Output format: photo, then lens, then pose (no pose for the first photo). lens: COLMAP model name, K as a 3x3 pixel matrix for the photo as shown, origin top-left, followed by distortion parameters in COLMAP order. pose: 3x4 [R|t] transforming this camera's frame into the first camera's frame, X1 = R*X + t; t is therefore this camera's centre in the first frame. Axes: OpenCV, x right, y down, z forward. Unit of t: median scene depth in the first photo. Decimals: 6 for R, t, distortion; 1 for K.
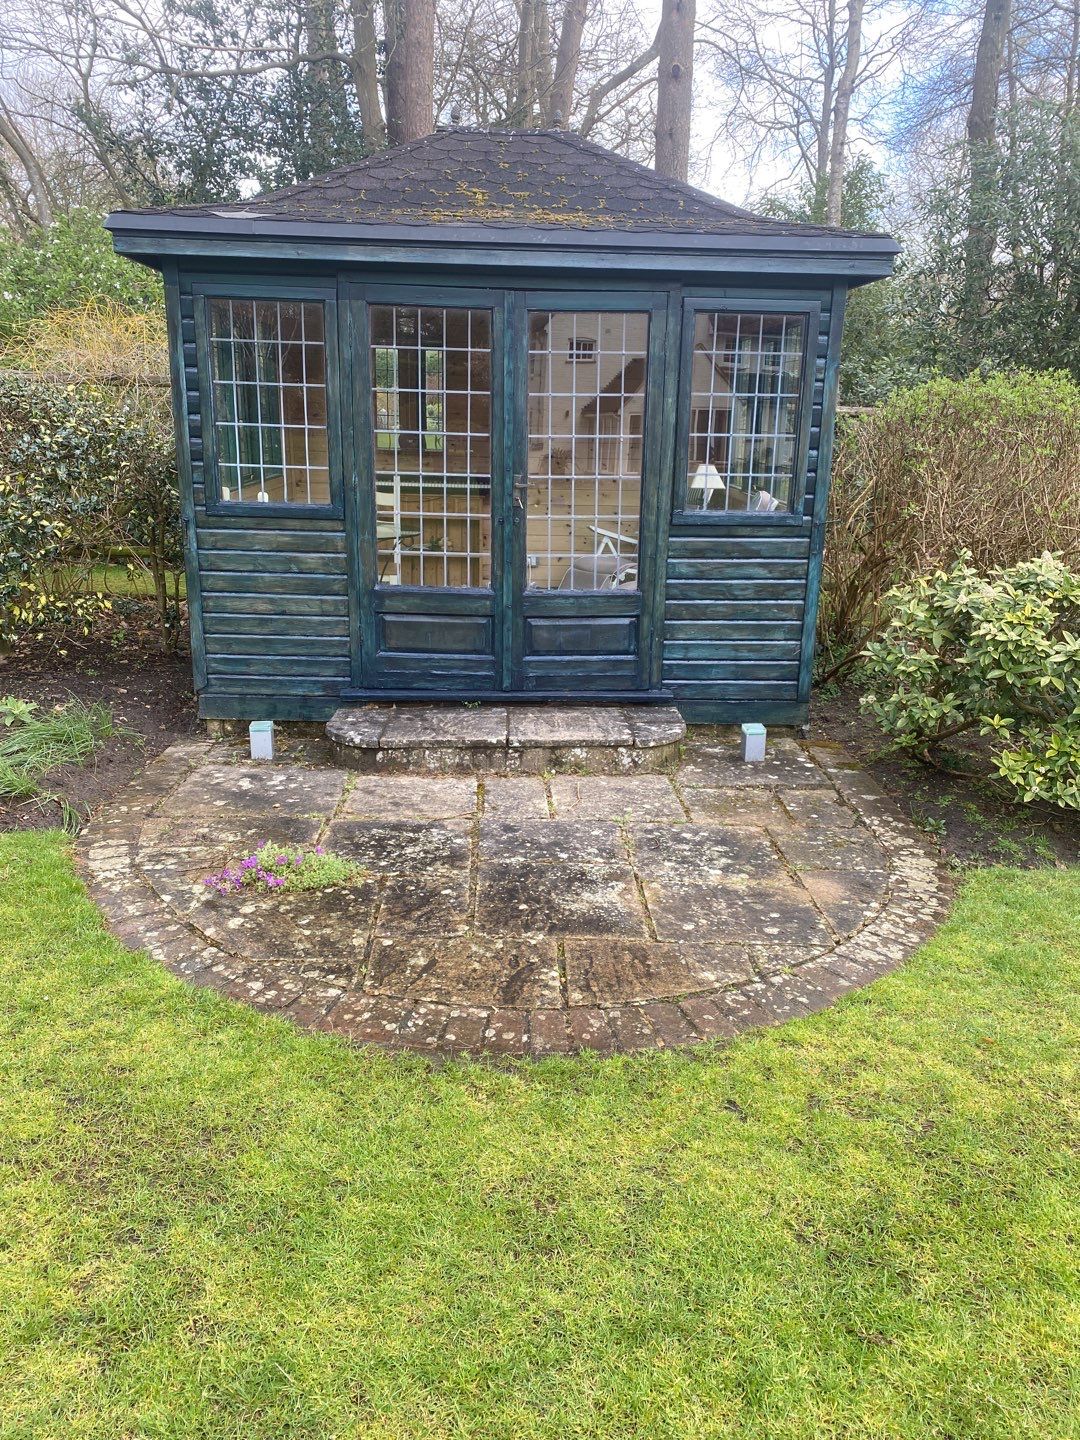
lens RADIAL K [[1086.9, 0, 526.0], [0, 1086.9, 712.6], [0, 0, 1]] dist [0.026317, -0.010550]
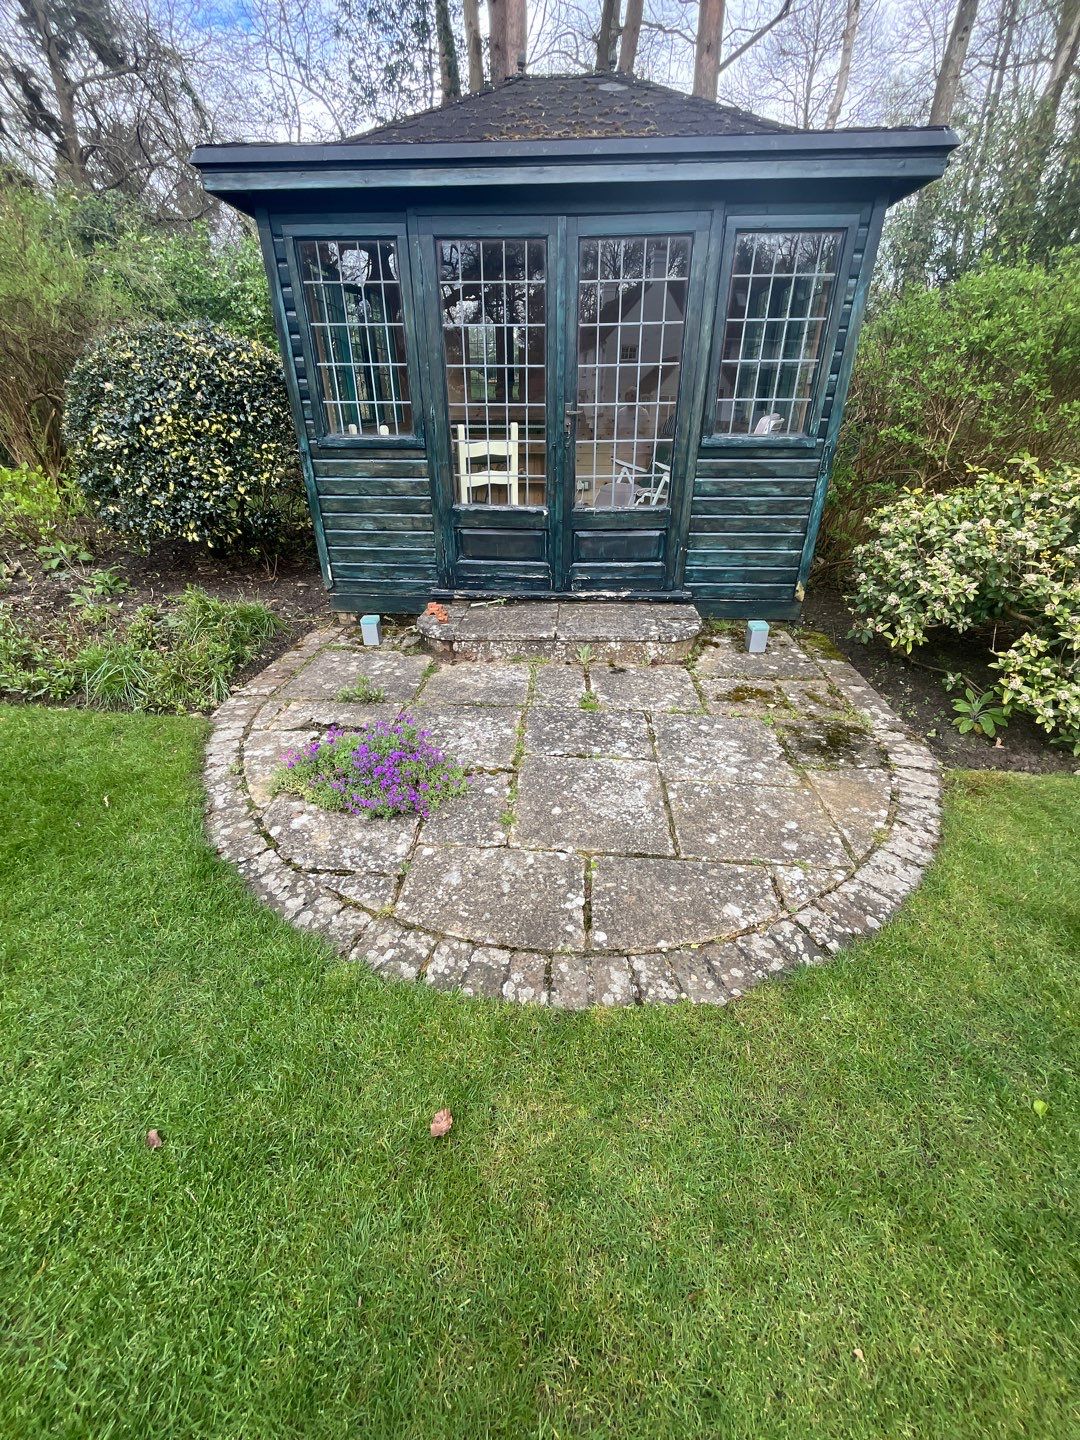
lens RADIAL K [[591.1, 0, 529.7], [0, 591.1, 719.5], [0, 0, 1]] dist [-0.005803, 0.000212]
pose [[0.995554, 0.022129, -0.091554, 0.016661], [-0.000627, 0.973546, 0.228491, -0.034643], [0.094188, -0.227418, 0.969231, 0.316202]]
